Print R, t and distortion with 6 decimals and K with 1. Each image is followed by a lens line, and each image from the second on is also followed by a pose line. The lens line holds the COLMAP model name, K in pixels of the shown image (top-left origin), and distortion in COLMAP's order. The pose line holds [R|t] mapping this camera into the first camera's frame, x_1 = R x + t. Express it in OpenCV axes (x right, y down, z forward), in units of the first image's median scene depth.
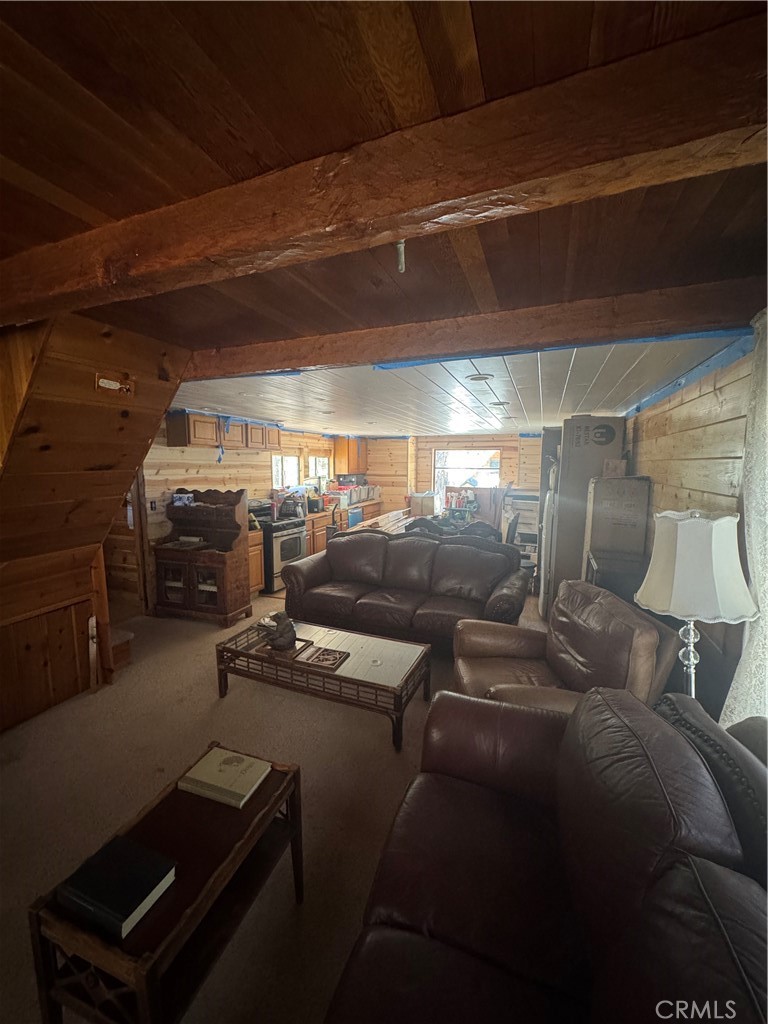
lens RADIAL K [[407.4, 0, 385.6], [0, 407.4, 513.6], [0, 0, 1]] dist [0.000235, 0.000094]
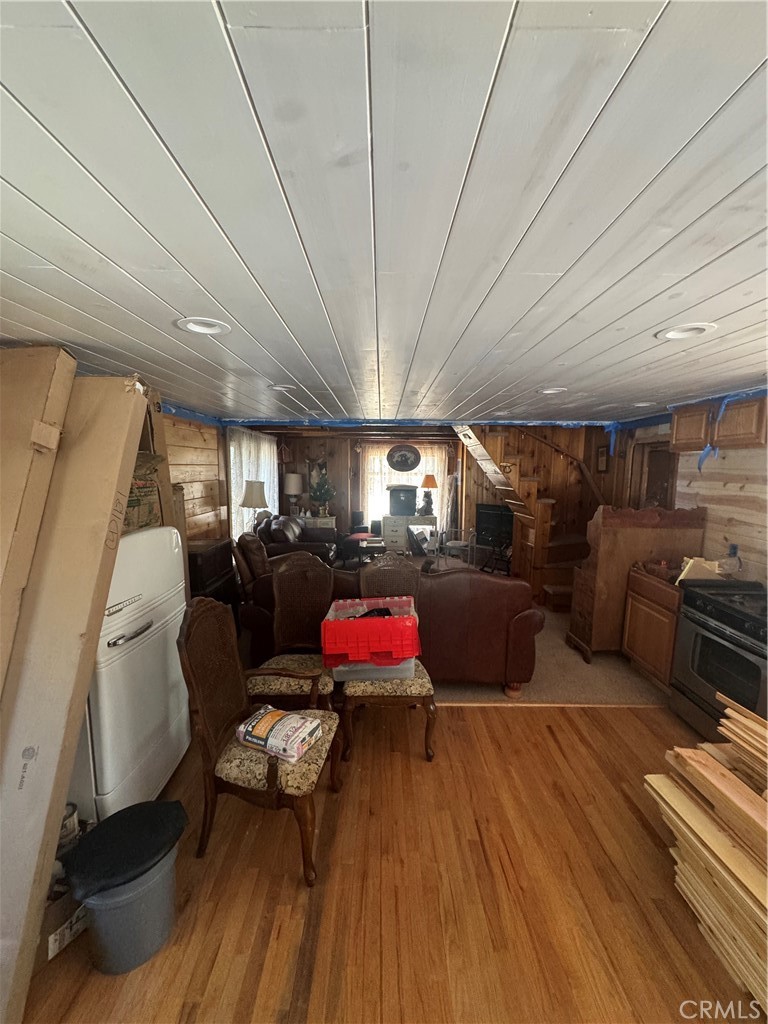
lens RADIAL K [[407.4, 0, 384.1], [0, 407.4, 512.7], [0, 0, 1]] dist [0.000235, 0.000094]
pose [[-0.930071, 0.026173, -0.366445, 0.309324], [-0.061683, 0.972174, 0.225993, -0.181755], [0.362163, 0.232793, -0.902577, 1.443653]]
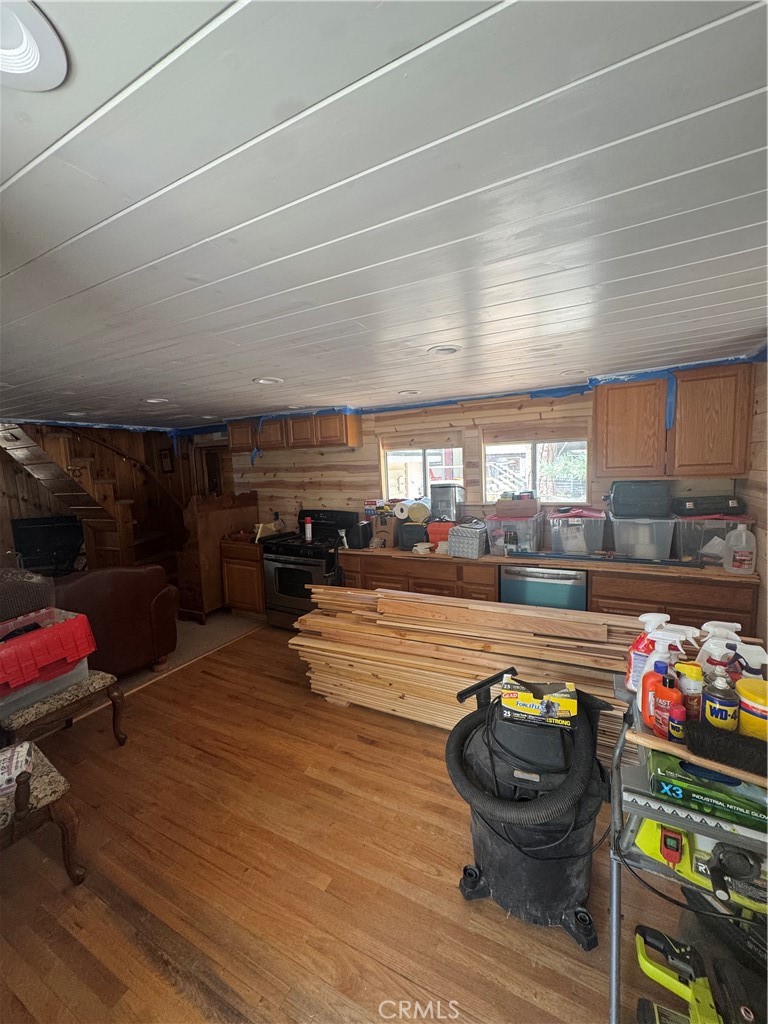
lens RADIAL K [[407.4, 0, 385.7], [0, 407.4, 510.5], [0, 0, 1]] dist [0.000235, 0.000094]
pose [[-0.111453, 0.107966, -0.987887, 0.531600], [-0.088076, 0.989096, 0.118035, -0.166045], [0.989859, 0.100164, -0.100729, 1.441192]]
